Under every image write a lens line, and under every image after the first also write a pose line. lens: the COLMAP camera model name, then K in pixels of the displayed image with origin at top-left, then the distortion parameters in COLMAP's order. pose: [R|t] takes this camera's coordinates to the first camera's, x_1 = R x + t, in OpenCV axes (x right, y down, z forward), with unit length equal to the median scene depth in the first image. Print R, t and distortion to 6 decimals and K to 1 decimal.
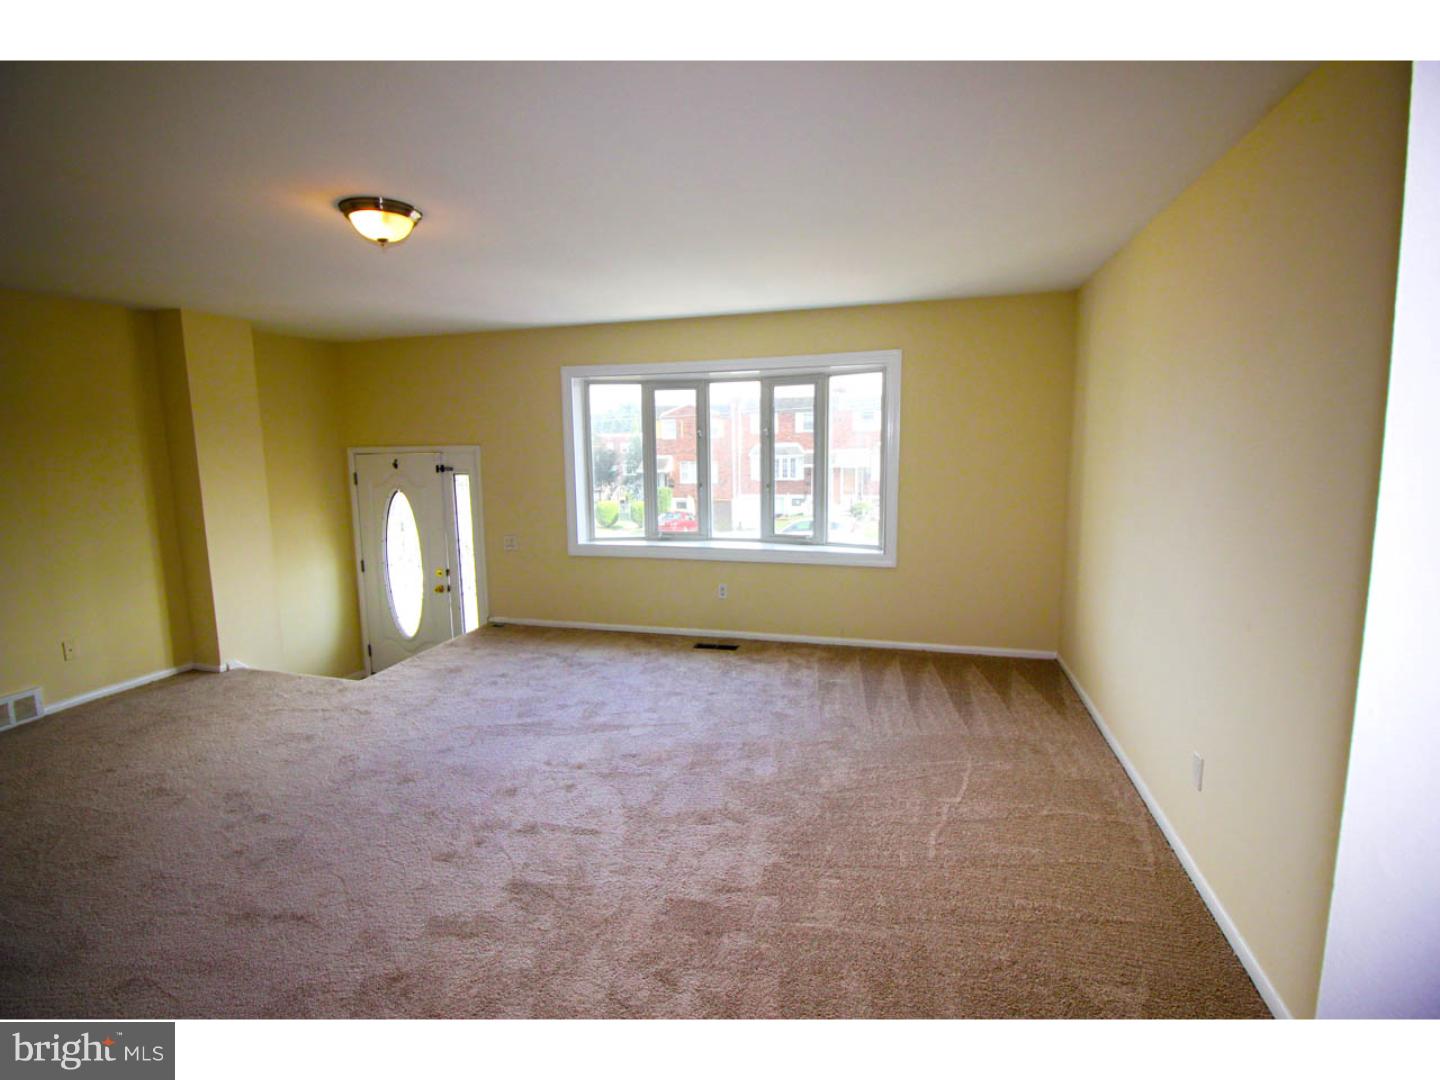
lens RADIAL K [[674.8, 0, 720.7], [0, 674.8, 531.9], [0, 0, 1]] dist [0.000505, 0.000080]
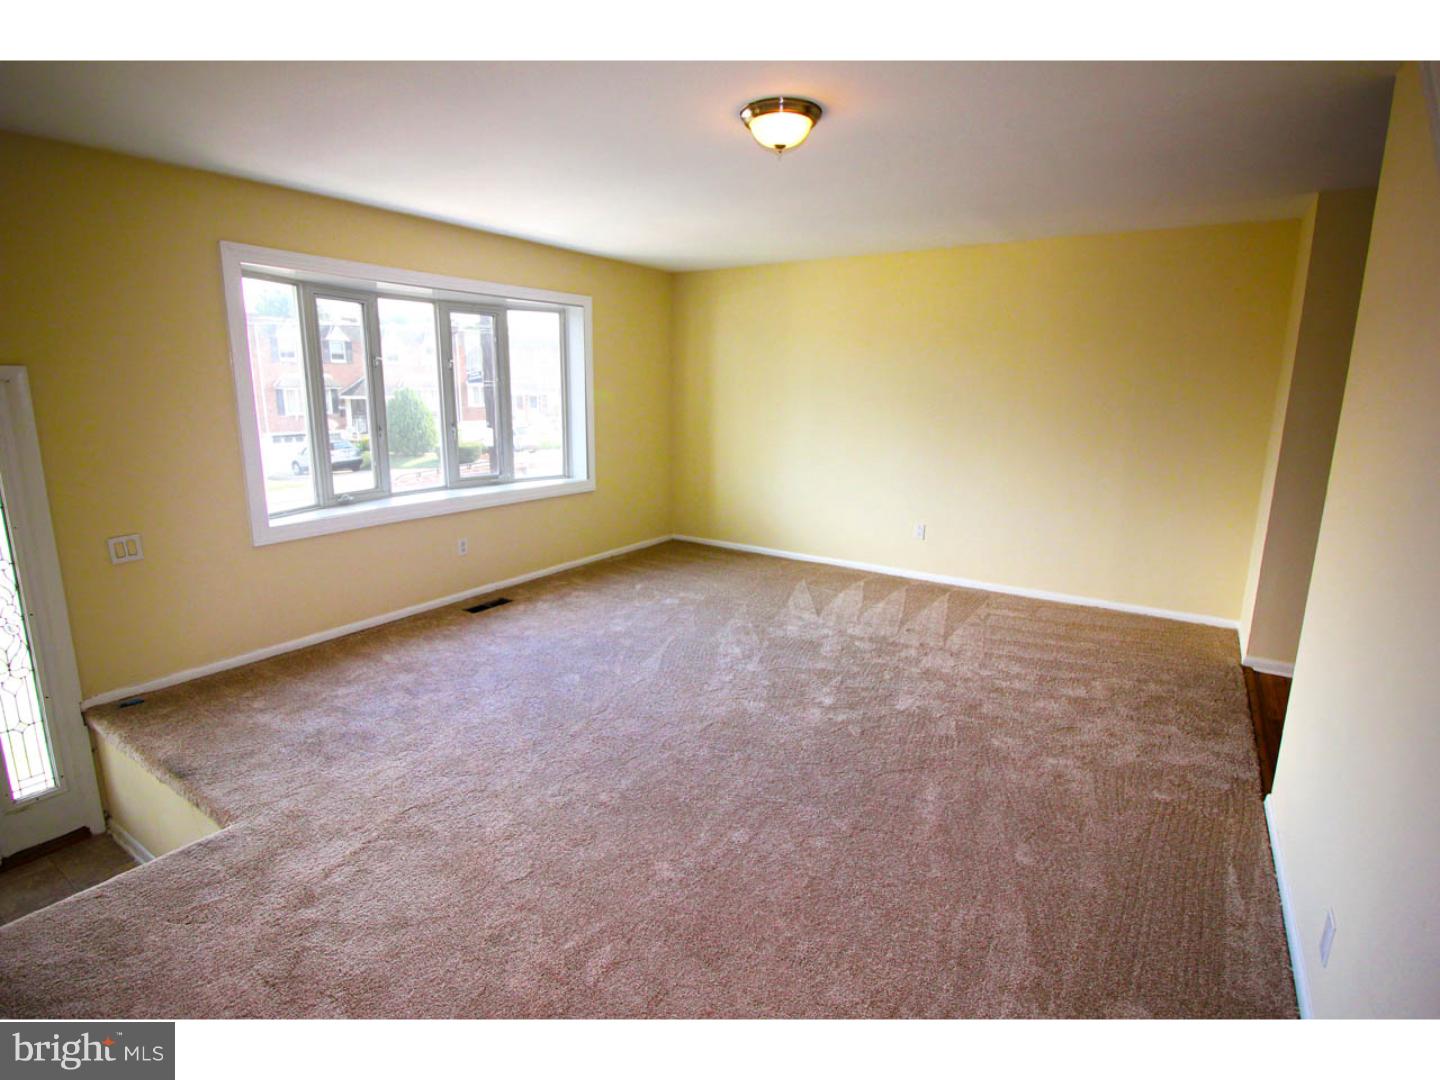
lens RADIAL K [[727.0, 0, 720.0], [0, 727.0, 531.7], [0, 0, 1]] dist [-0.005178, -0.000652]
pose [[0.264515, -0.167766, 0.949677, -0.799277], [0.117685, 0.983008, 0.140876, -0.024422], [-0.957174, 0.074499, 0.279764, 0.417586]]
